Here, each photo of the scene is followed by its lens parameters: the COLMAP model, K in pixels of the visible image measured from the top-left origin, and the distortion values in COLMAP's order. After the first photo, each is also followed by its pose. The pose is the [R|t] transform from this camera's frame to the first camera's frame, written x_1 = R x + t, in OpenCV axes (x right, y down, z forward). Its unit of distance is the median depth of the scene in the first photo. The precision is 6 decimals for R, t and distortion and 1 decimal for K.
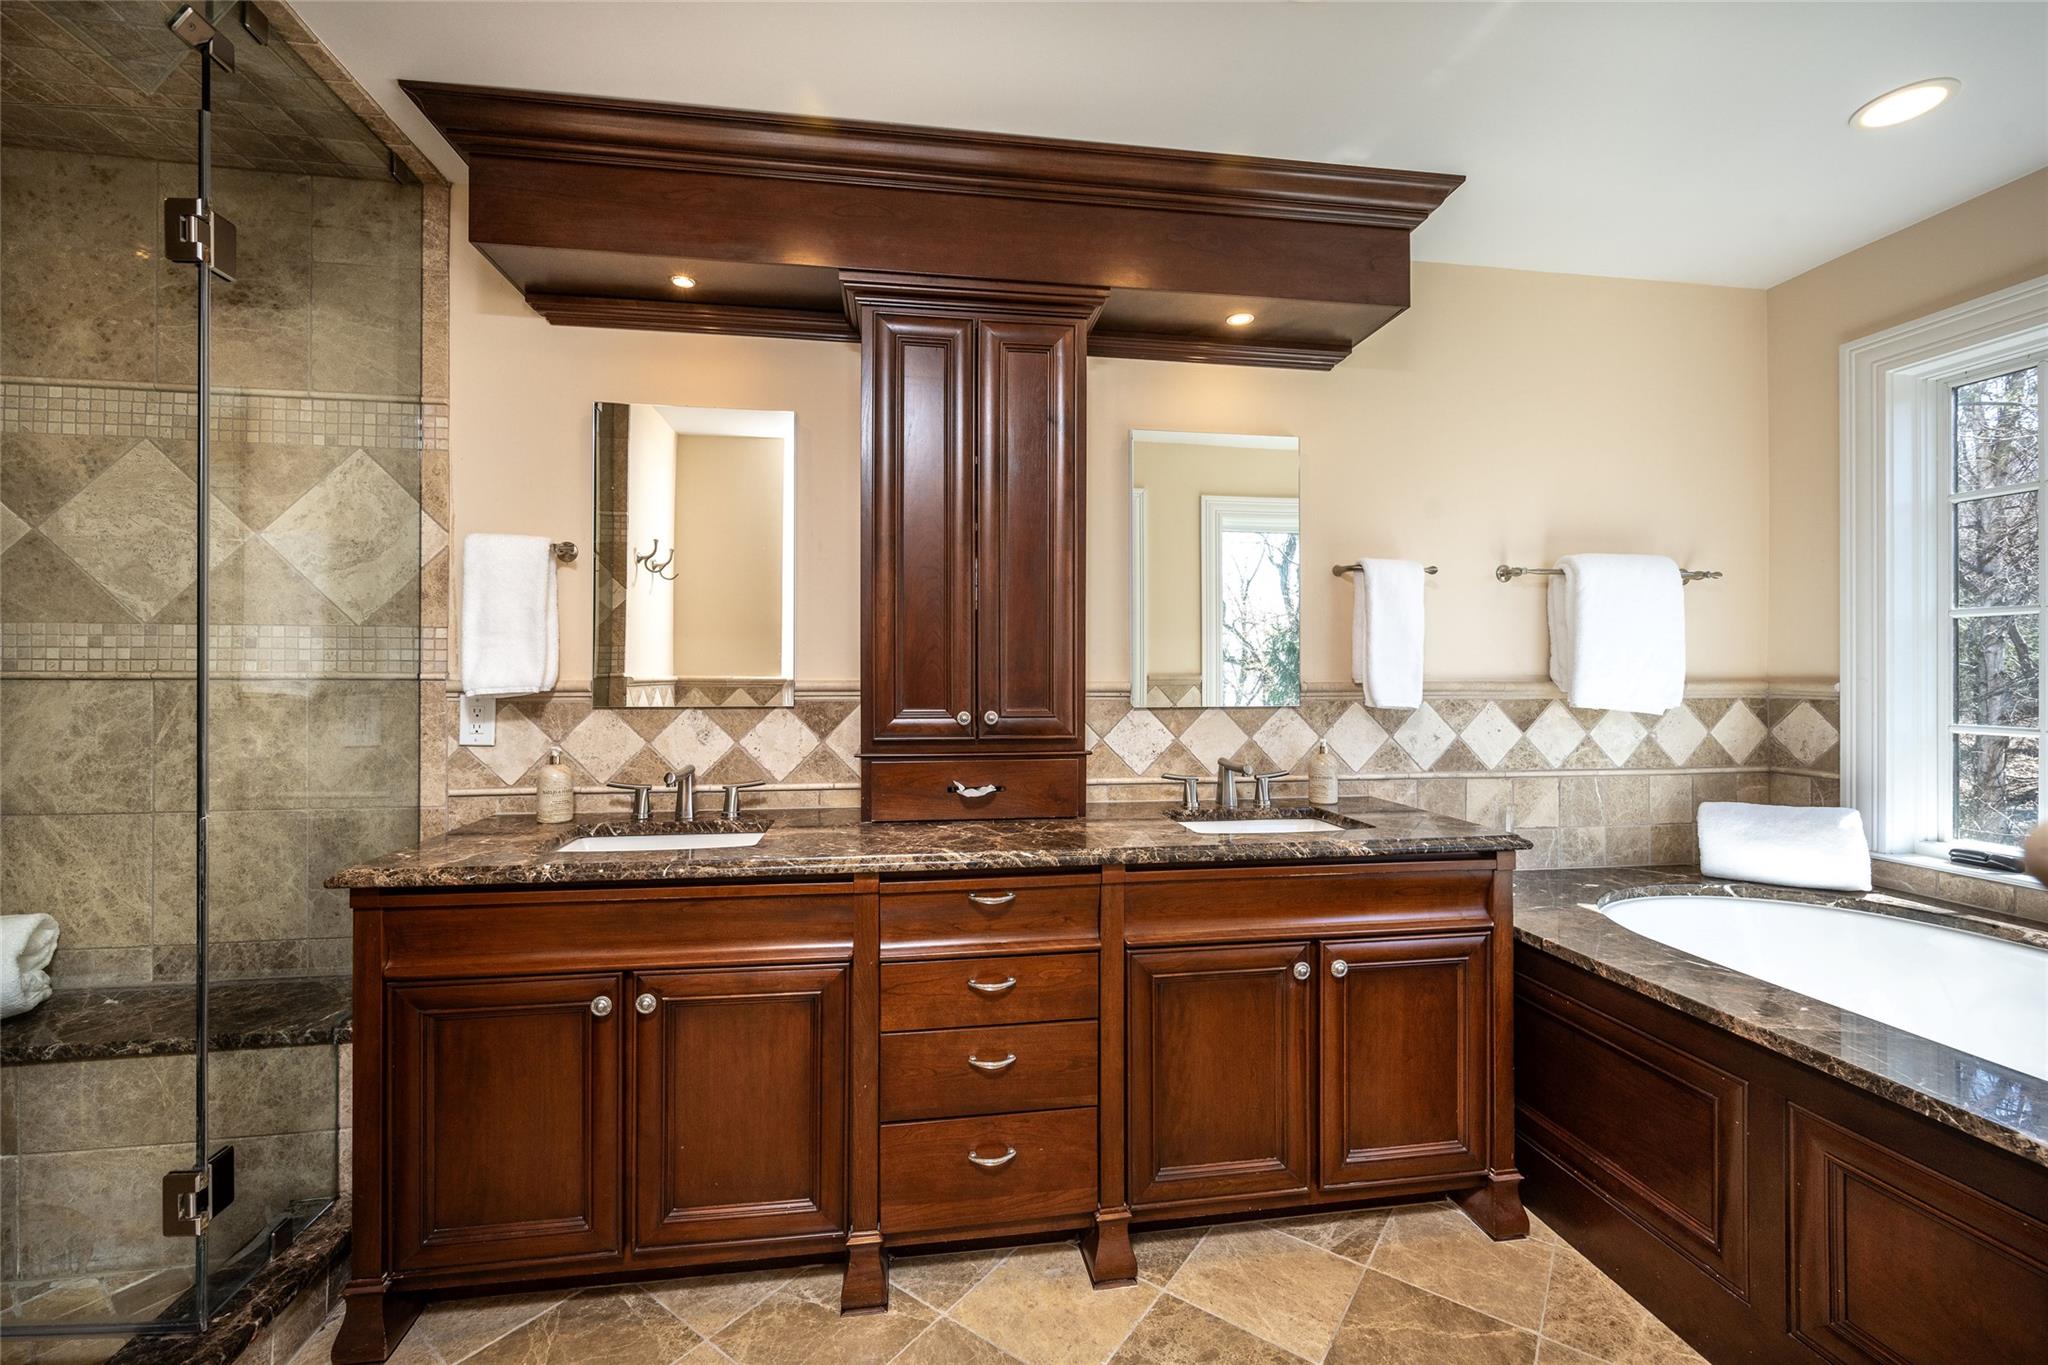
lens RADIAL K [[884.4, 0, 1025.2], [0, 884.4, 677.8], [0, 0, 1]] dist [-0.000973, -0.000114]
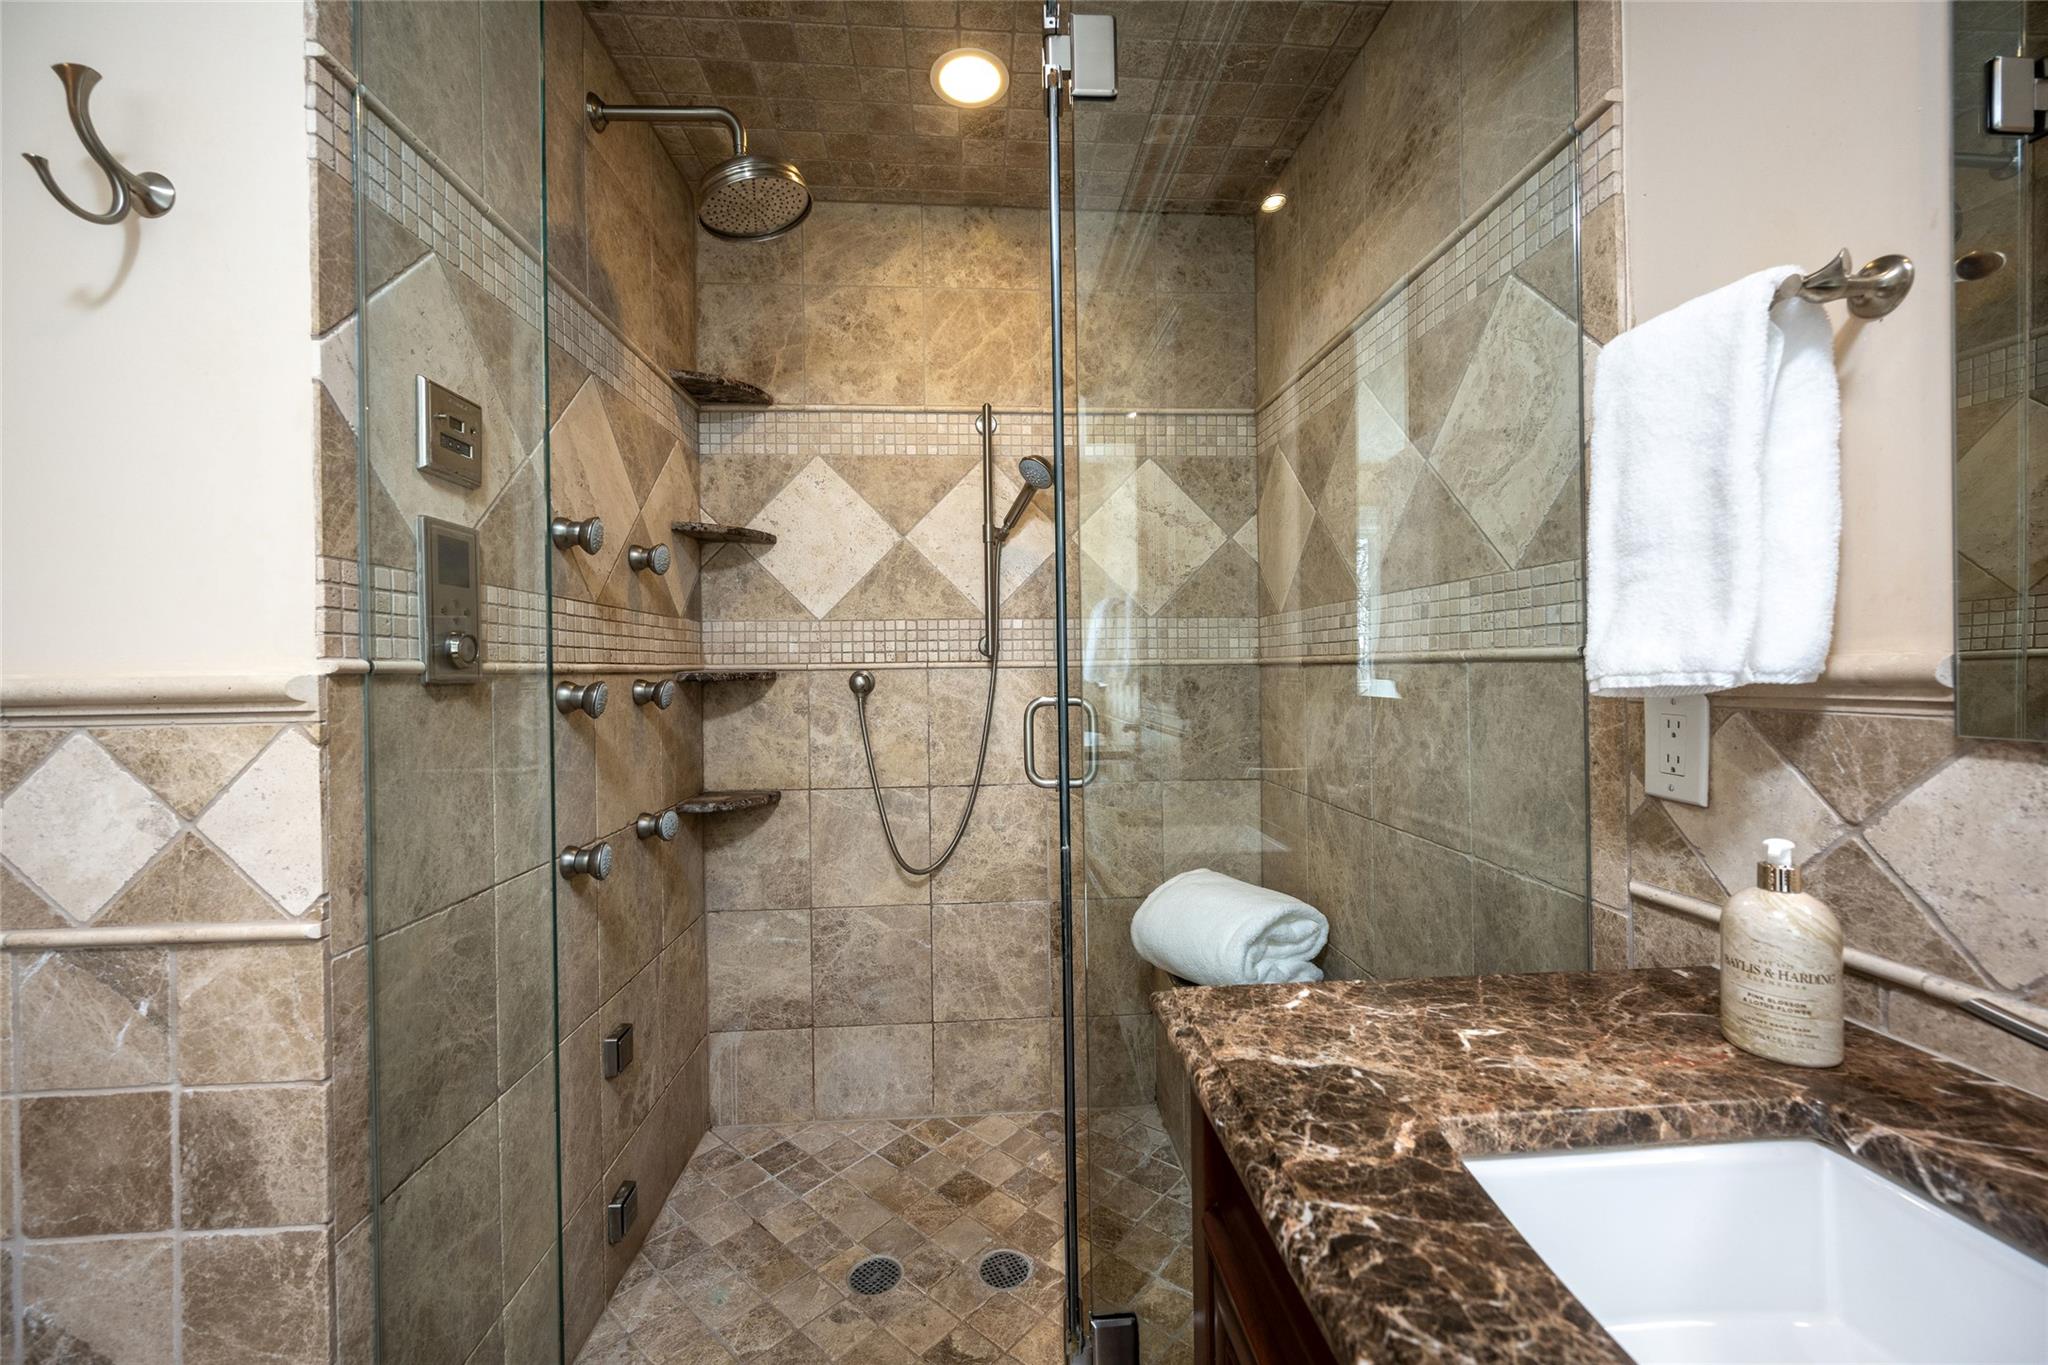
lens RADIAL K [[809.8, 0, 1018.9], [0, 809.8, 671.8], [0, 0, 1]] dist [-0.002369, -0.000295]
pose [[-0.093342, 0.002543, -0.995631, -0.174075], [0.013402, 0.999909, 0.001297, 0.004986], [0.995544, -0.013222, -0.093368, 0.712470]]
